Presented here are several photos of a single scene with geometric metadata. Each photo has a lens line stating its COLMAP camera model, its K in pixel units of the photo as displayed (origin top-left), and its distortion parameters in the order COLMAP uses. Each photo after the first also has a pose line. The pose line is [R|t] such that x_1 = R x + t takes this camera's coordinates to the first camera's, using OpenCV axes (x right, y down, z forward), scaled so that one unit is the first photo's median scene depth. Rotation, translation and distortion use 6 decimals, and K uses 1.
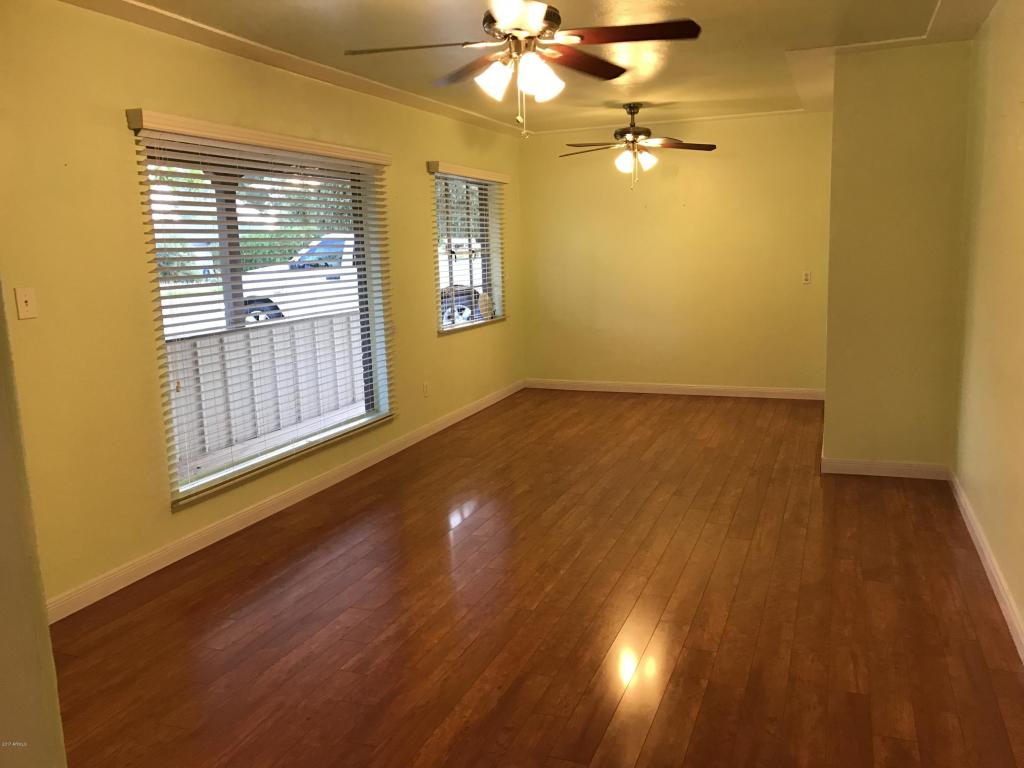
lens RADIAL K [[841.3, 0, 508.2], [0, 841.3, 382.1], [0, 0, 1]] dist [0.072587, -0.010554]
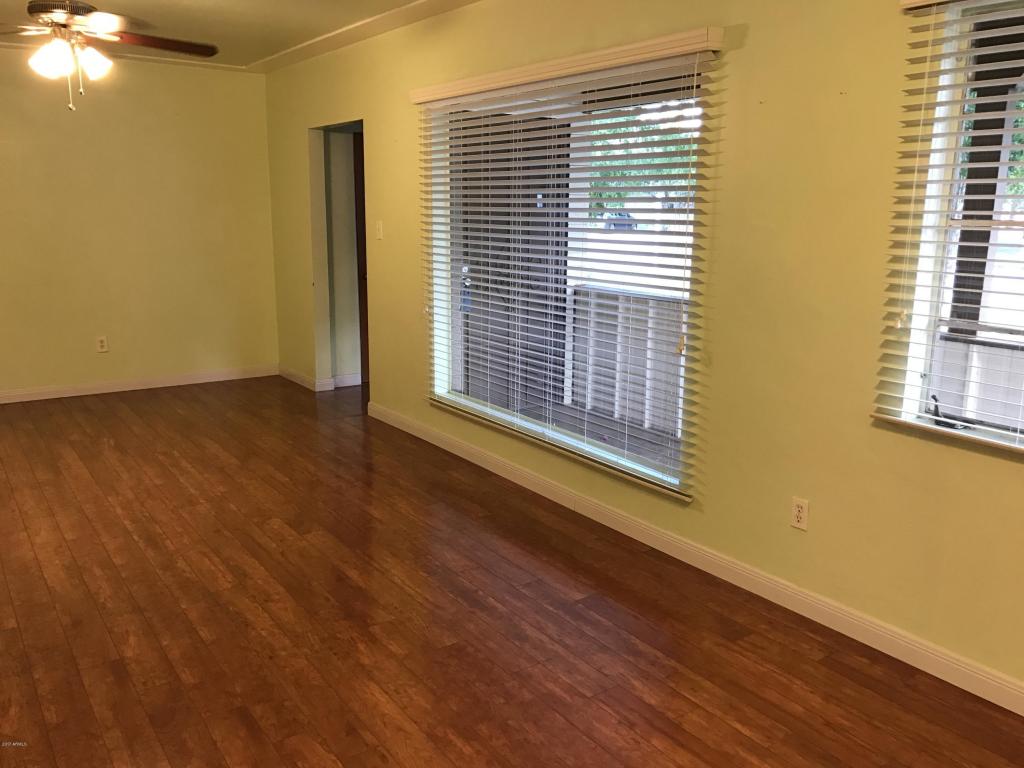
lens RADIAL K [[852.4, 0, 507.4], [0, 852.4, 379.9], [0, 0, 1]] dist [0.033864, -0.009573]
pose [[-0.561161, 0.194684, -0.804485, 0.454401], [-0.123239, 0.941459, 0.313795, -0.239932], [0.818481, 0.275233, -0.504317, 1.385575]]
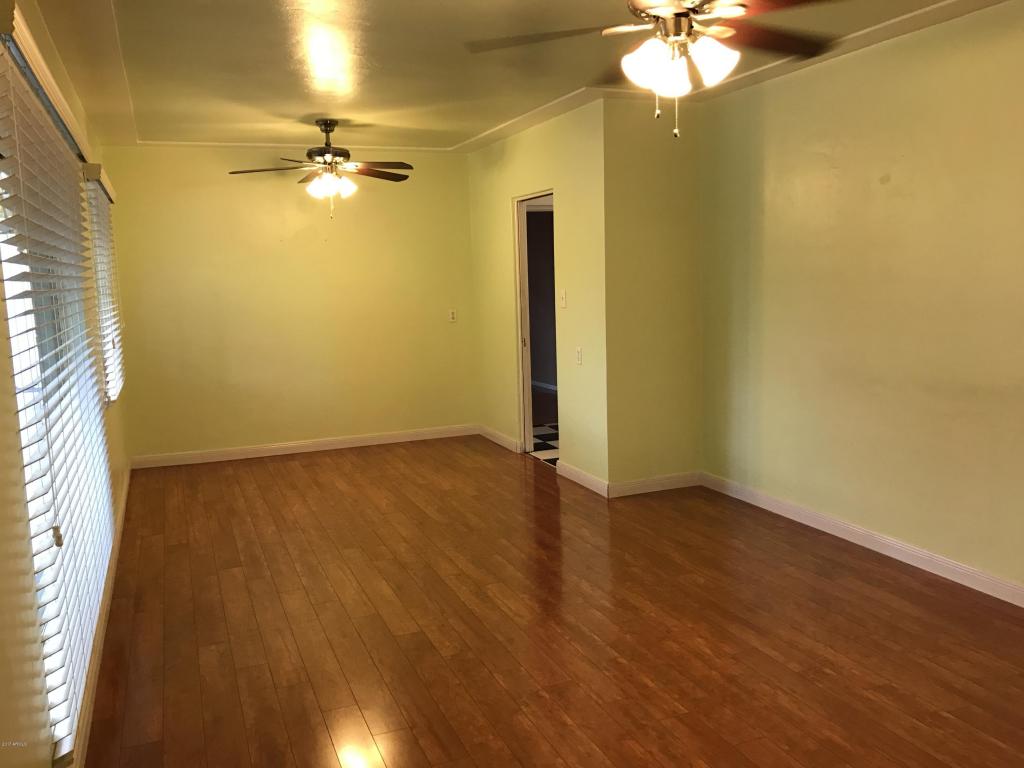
lens RADIAL K [[852.4, 0, 507.4], [0, 852.4, 379.9], [0, 0, 1]] dist [0.033864, -0.009573]
pose [[0.730290, -0.079258, 0.678524, -0.422605], [0.120993, 0.992551, -0.014284, -0.037363], [-0.672338, 0.092528, 0.734439, 0.324984]]
